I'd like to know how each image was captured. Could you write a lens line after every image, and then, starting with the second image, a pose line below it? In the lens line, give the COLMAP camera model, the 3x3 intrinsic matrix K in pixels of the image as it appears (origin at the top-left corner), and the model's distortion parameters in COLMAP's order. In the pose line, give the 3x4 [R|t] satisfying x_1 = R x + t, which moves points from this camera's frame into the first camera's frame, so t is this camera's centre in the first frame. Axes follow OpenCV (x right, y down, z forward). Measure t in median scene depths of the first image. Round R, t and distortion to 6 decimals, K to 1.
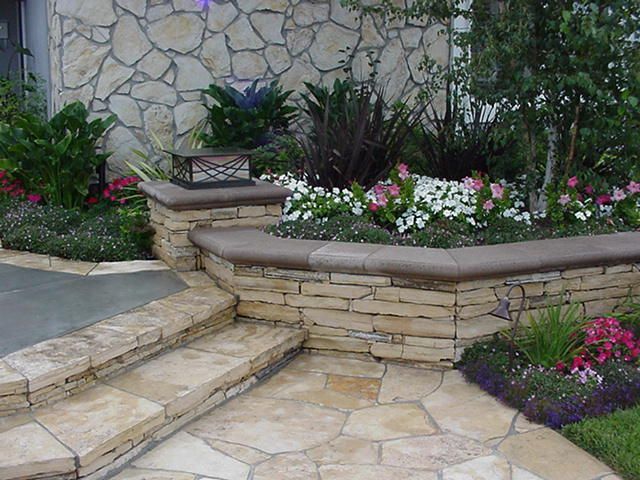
lens RADIAL K [[858.7, 0, 320.7], [0, 858.7, 252.9], [0, 0, 1]] dist [-0.102575, 0.001371]
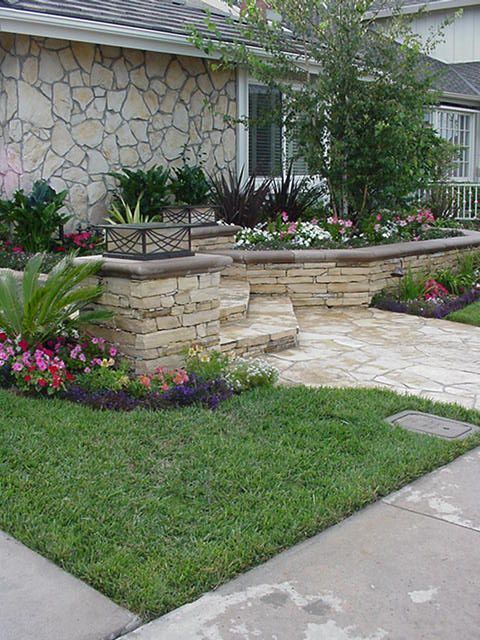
lens RADIAL K [[858.7, 0, 240.0], [0, 858.7, 320.0], [0, 0, 1]] dist [-0.102575, 0.001371]
pose [[0.907440, -0.079938, 0.412507, -0.655379], [0.094640, 0.995394, -0.015297, 0.118601], [-0.409385, 0.052921, 0.910826, -0.468419]]
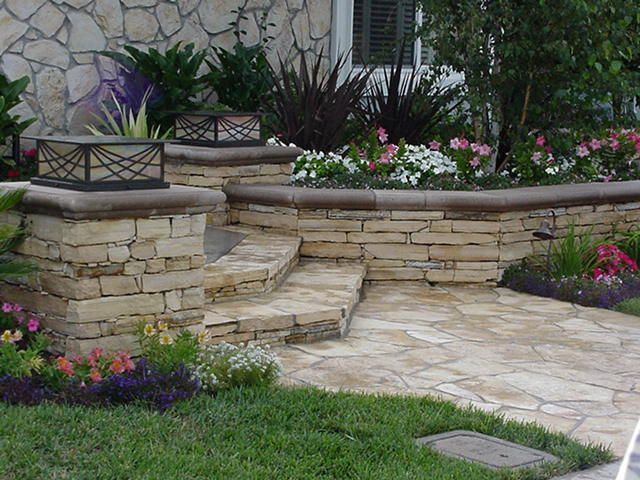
lens RADIAL K [[1606.8, 0, 320.7], [0, 1606.8, 270.1], [0, 0, 1]] dist [0.200267, 0.592707]
pose [[0.934486, -0.028743, 0.354838, -0.622437], [0.051242, 0.997216, -0.054173, 0.157935], [-0.352293, 0.068807, 0.933357, -0.723486]]
